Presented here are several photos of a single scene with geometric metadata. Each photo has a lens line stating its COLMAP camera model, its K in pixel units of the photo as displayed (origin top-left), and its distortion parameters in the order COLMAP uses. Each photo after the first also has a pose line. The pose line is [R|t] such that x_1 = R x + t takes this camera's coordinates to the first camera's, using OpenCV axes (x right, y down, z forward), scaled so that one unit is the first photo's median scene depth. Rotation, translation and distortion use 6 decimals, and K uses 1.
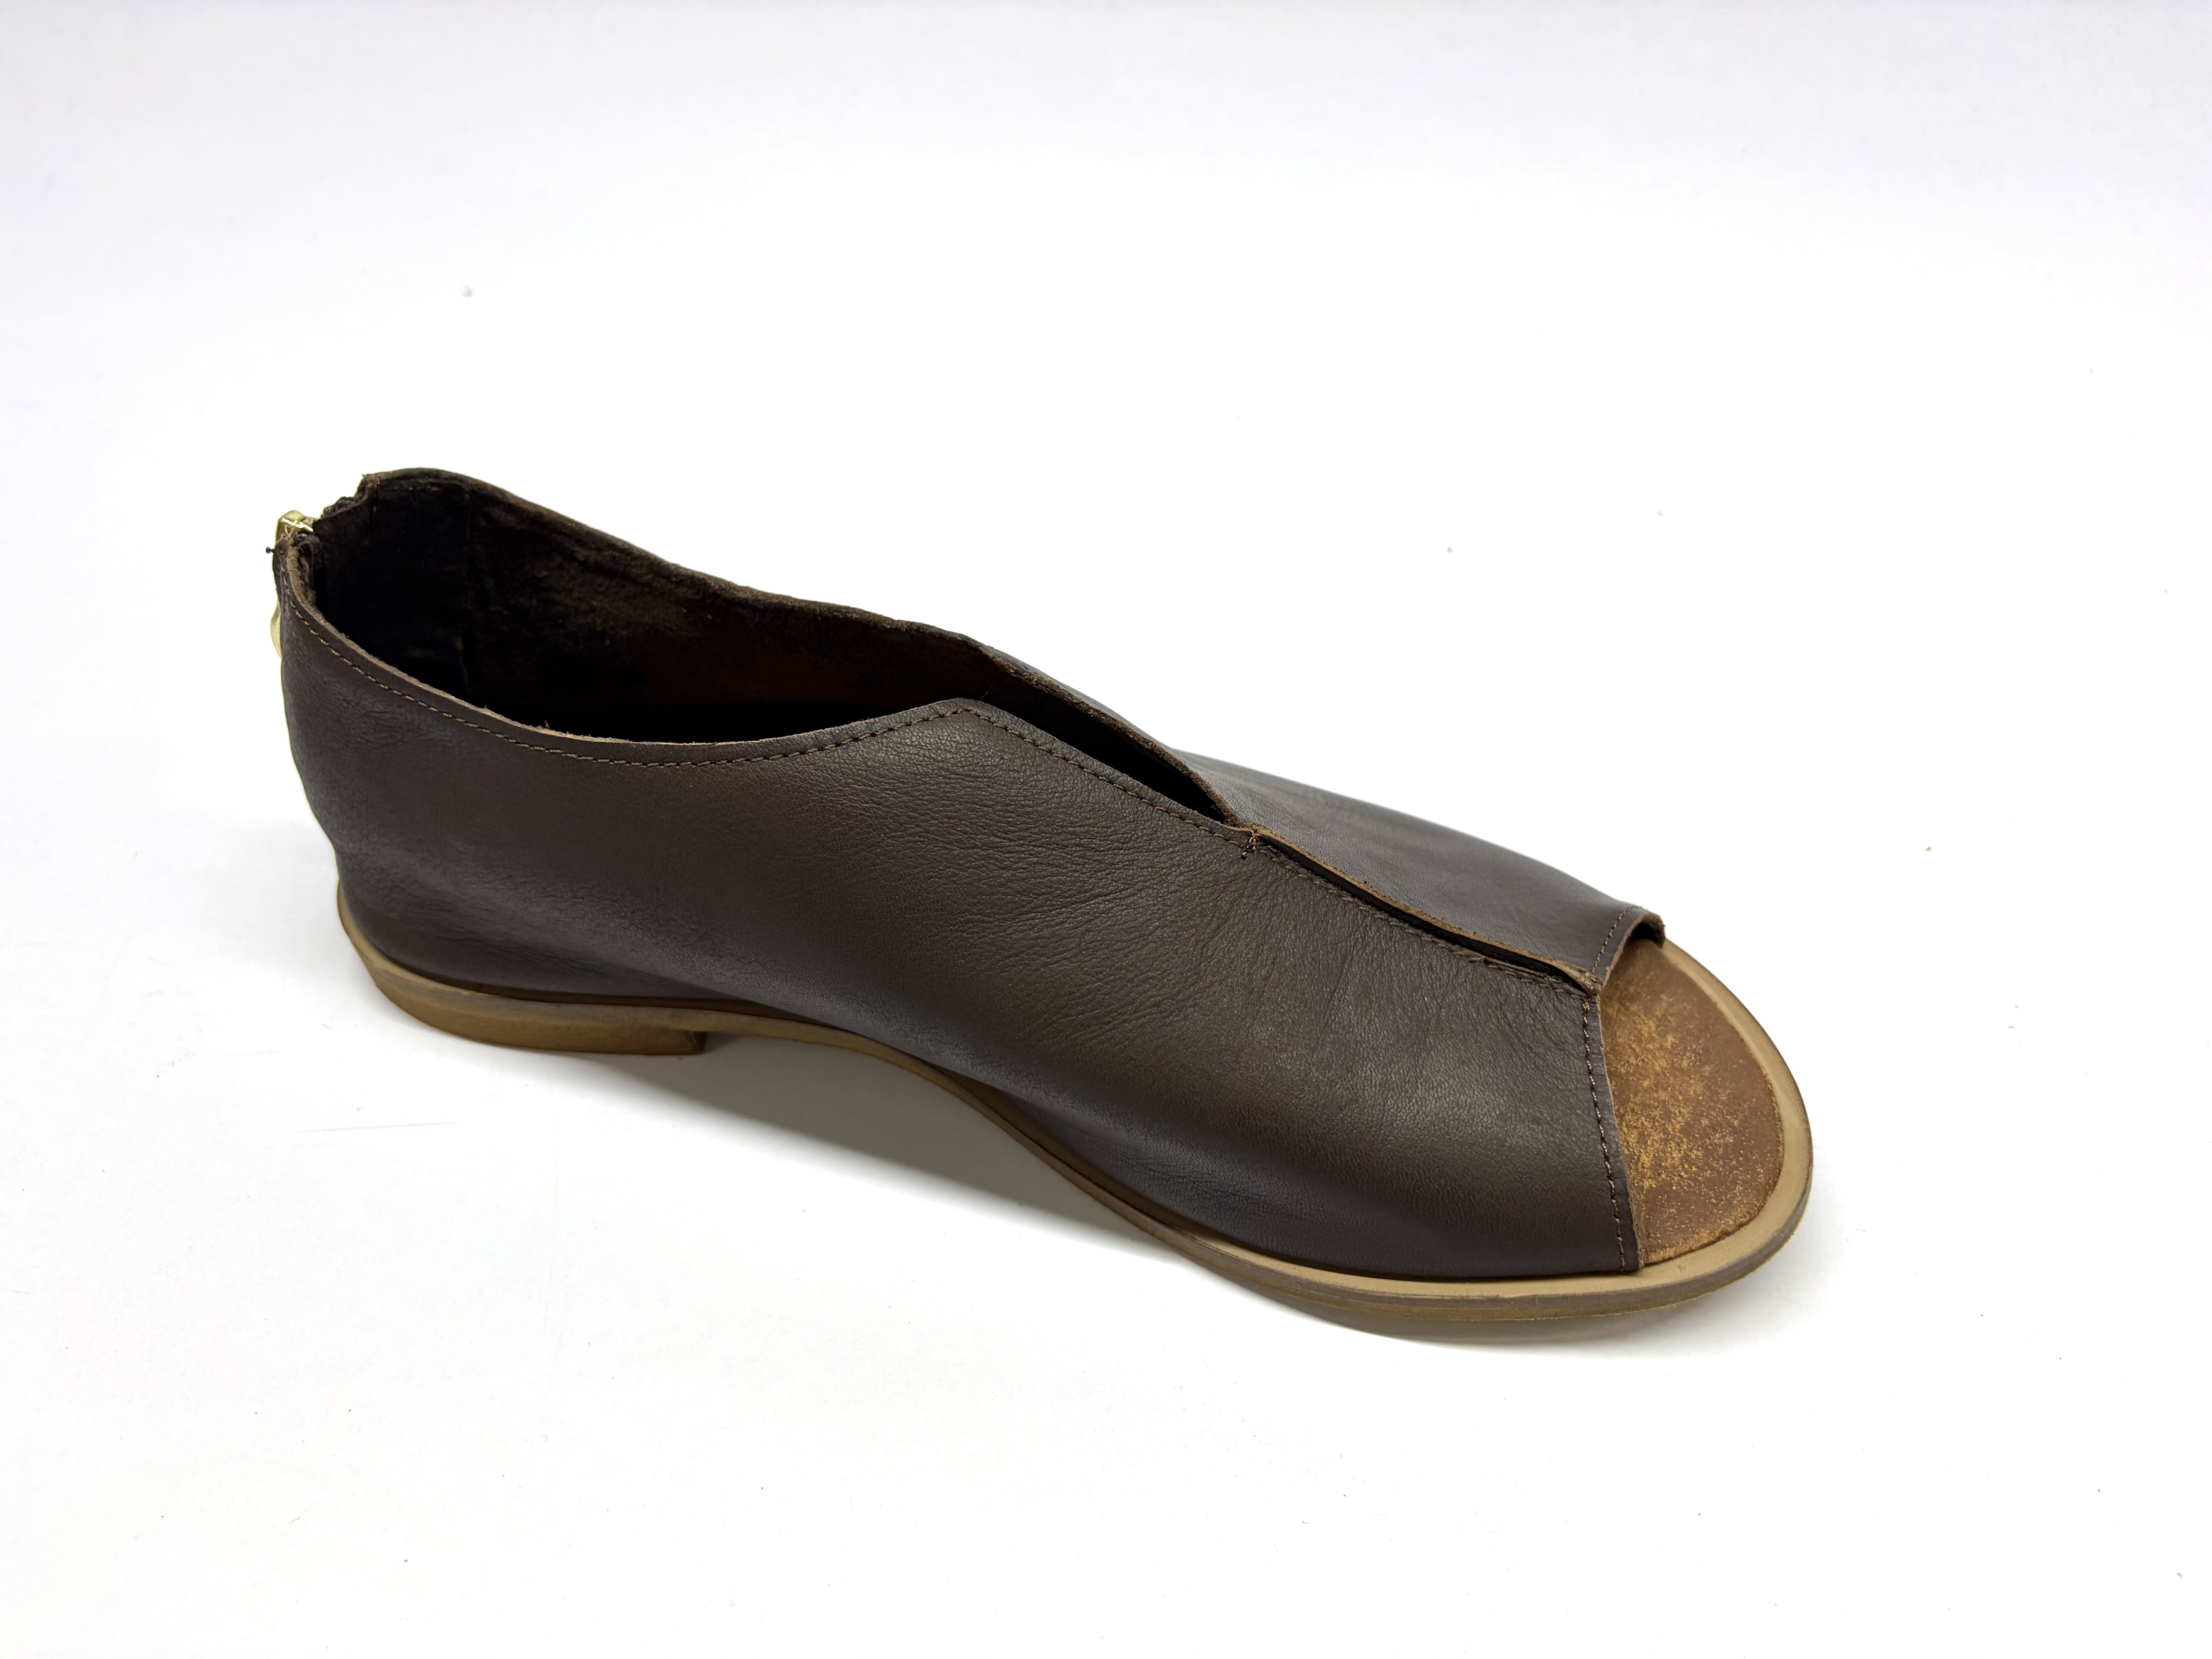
lens RADIAL K [[1933.4, 0, 1106.0], [0, 1933.4, 829.5], [0, 0, 1]] dist [0.212424, -0.841601]
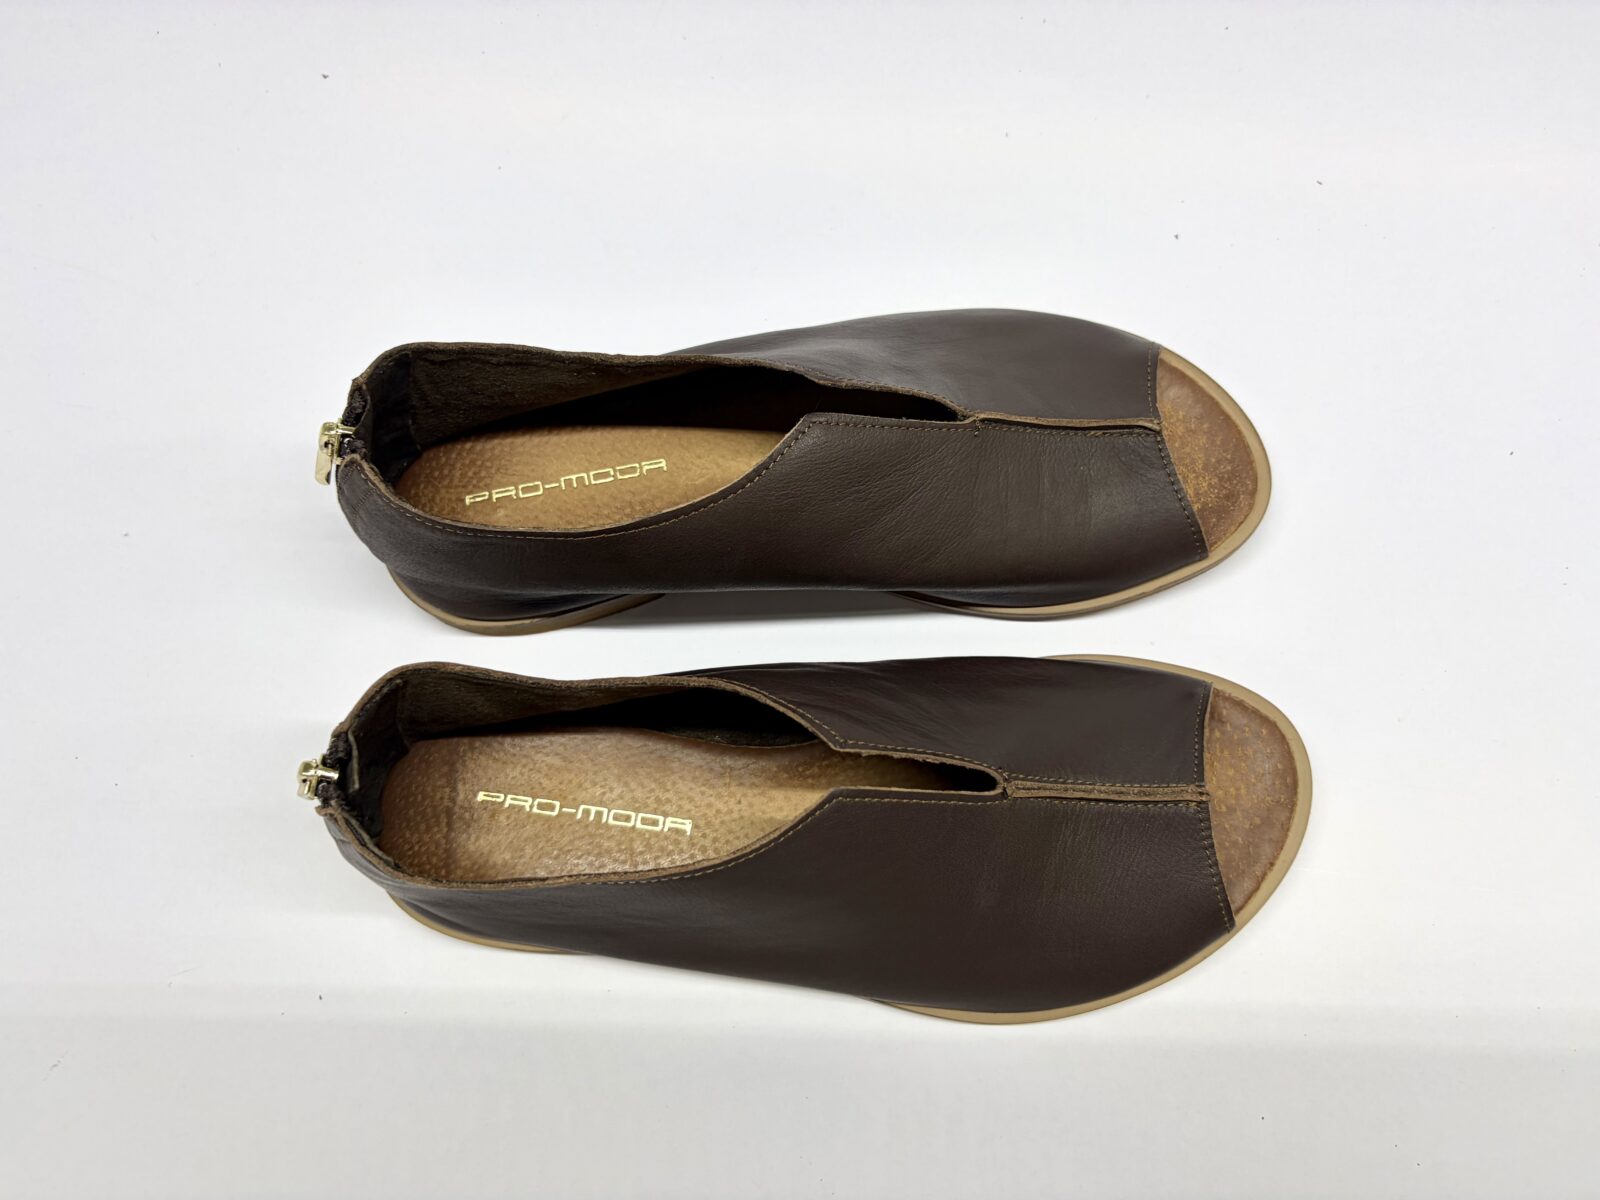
lens RADIAL K [[1398.5, 0, 800.0], [0, 1398.5, 600.0], [0, 0, 1]] dist [0.212424, -0.841601]
pose [[0.917676, -0.375545, 0.129757, -0.297664], [0.250016, 0.799594, 0.546024, -0.603835], [-0.308809, -0.468632, 0.827660, -0.081643]]
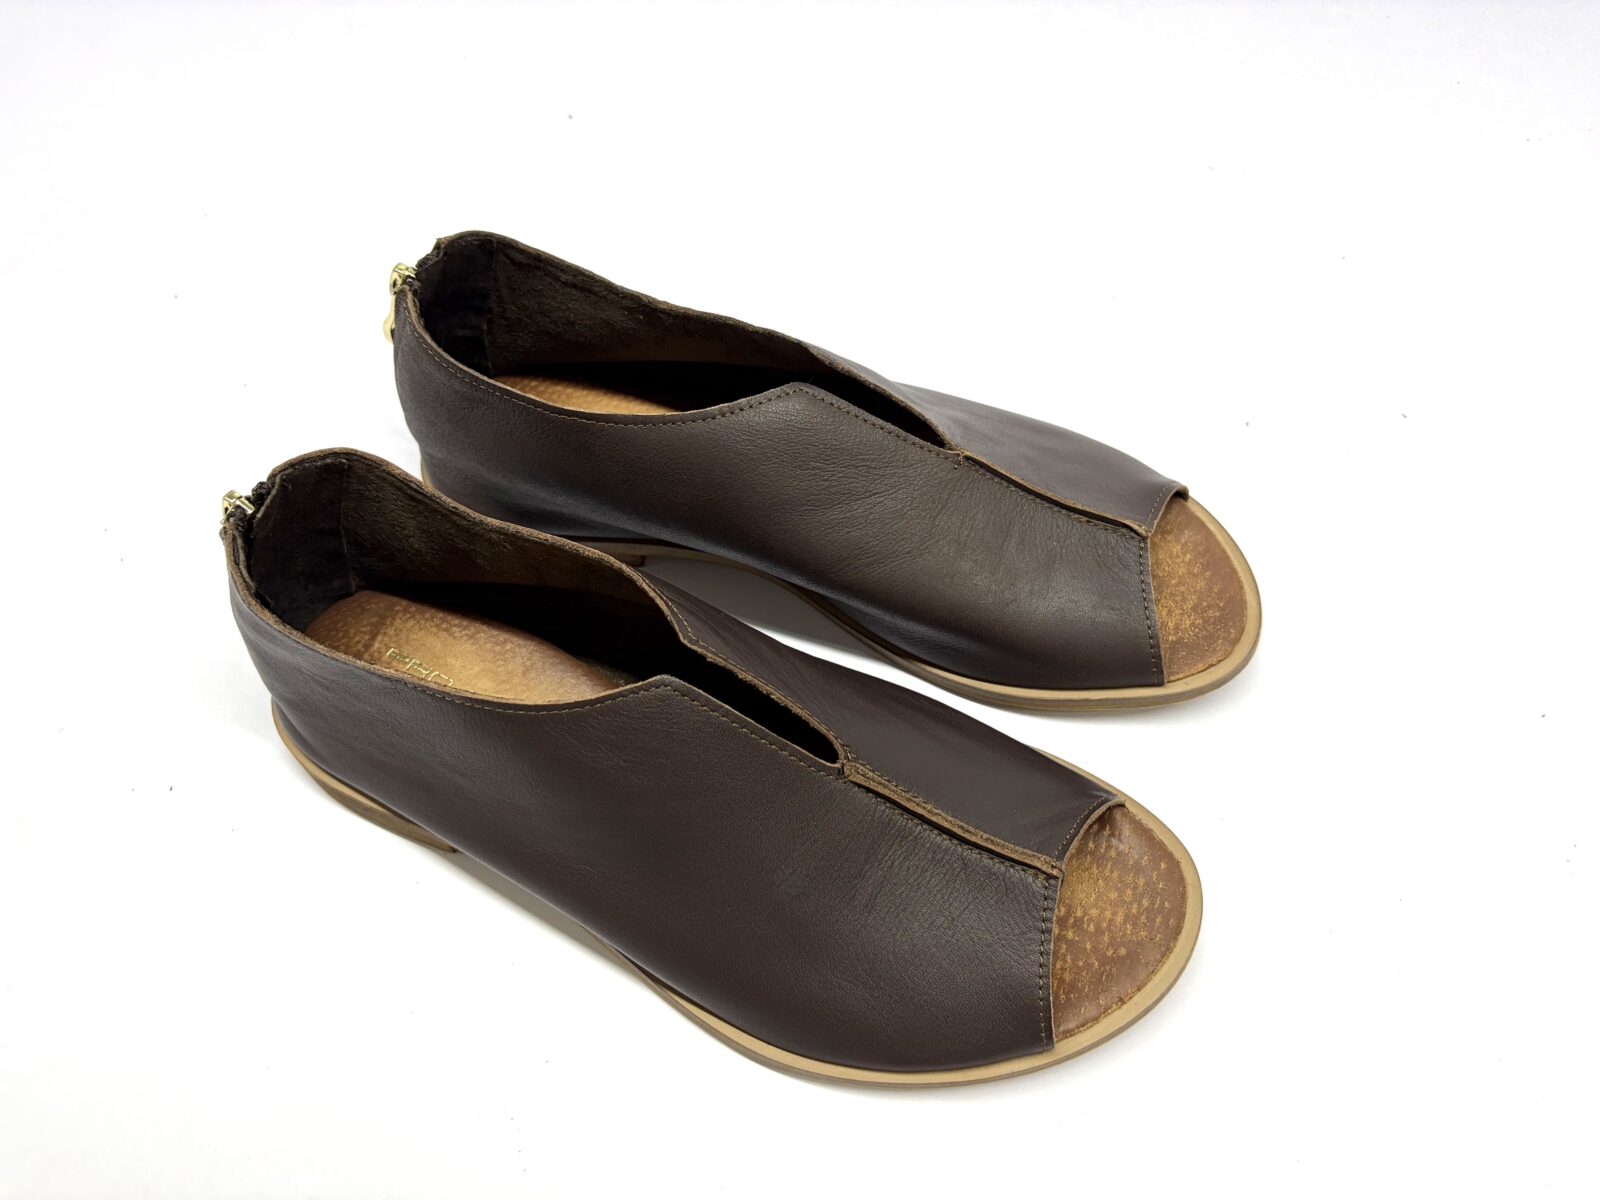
lens RADIAL K [[1398.5, 0, 800.0], [0, 1398.5, 600.0], [0, 0, 1]] dist [0.212424, -0.841601]
pose [[0.999893, -0.013624, -0.005249, -0.067620], [0.014451, 0.974740, 0.222875, -0.157501], [0.002080, -0.222927, 0.974833, -0.298116]]
